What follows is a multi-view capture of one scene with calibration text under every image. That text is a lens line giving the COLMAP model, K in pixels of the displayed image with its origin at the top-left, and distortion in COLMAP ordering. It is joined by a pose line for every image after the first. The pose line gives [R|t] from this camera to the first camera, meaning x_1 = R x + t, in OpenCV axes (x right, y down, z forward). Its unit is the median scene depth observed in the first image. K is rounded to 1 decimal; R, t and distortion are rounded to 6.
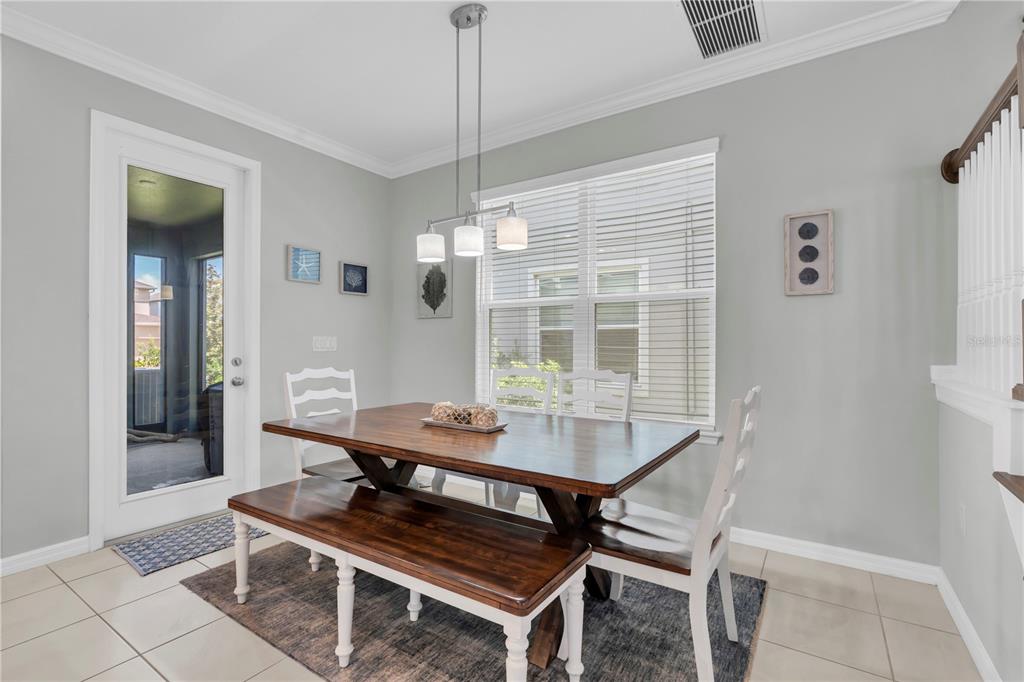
lens RADIAL K [[461.4, 0, 512.0], [0, 461.4, 341.0], [0, 0, 1]] dist [-0.015930, -0.000034]
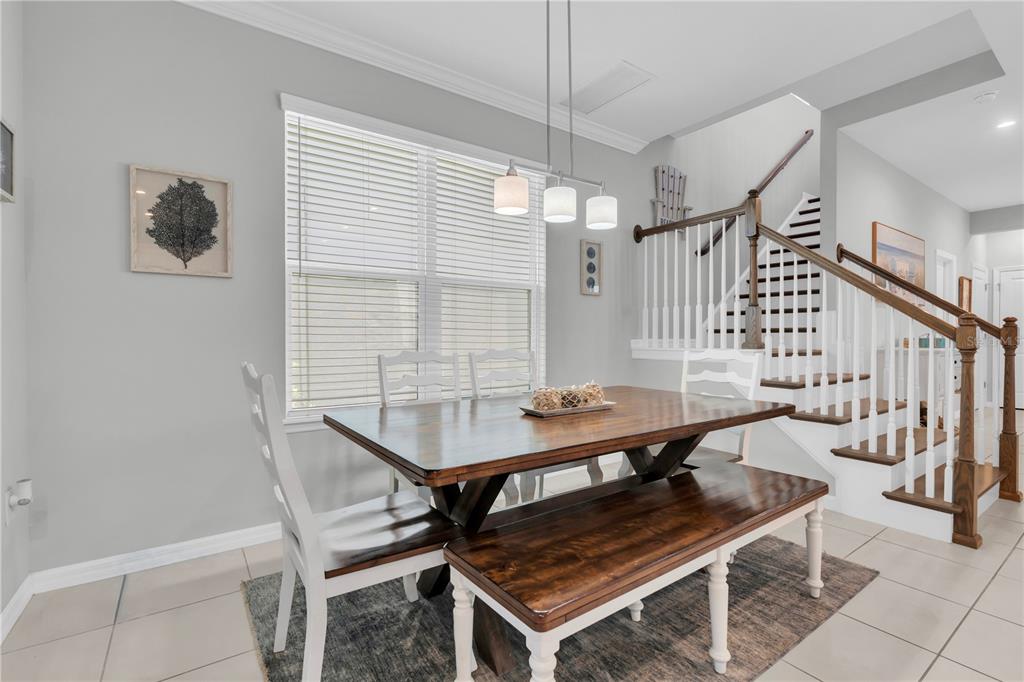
lens RADIAL K [[467.9, 0, 512.0], [0, 467.9, 341.0], [0, 0, 1]] dist [-0.017681, 0.000638]
pose [[0.354555, -0.009538, 0.934987, -0.752136], [-0.003771, 0.999925, 0.011630, 0.028840], [-0.935028, -0.007649, 0.354492, 0.584934]]
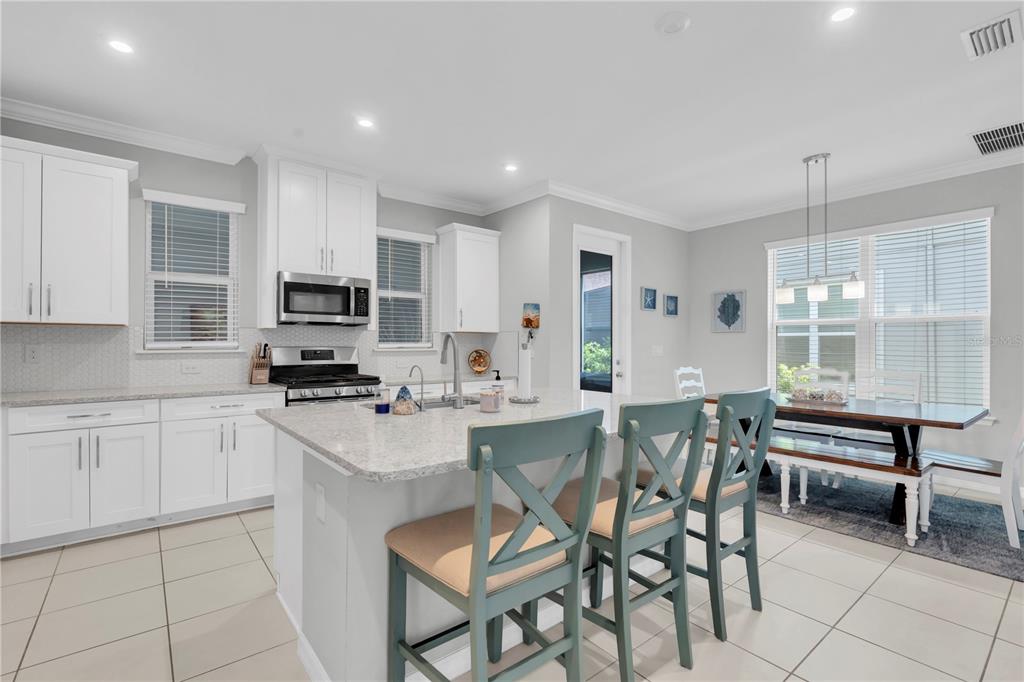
lens RADIAL K [[467.9, 0, 512.0], [0, 467.9, 341.0], [0, 0, 1]] dist [-0.017681, 0.000638]
pose [[0.952801, 0.002047, -0.303590, -0.497434], [-0.001992, 0.999998, 0.000492, -0.031072], [0.303590, 0.000136, 0.952803, -0.738885]]
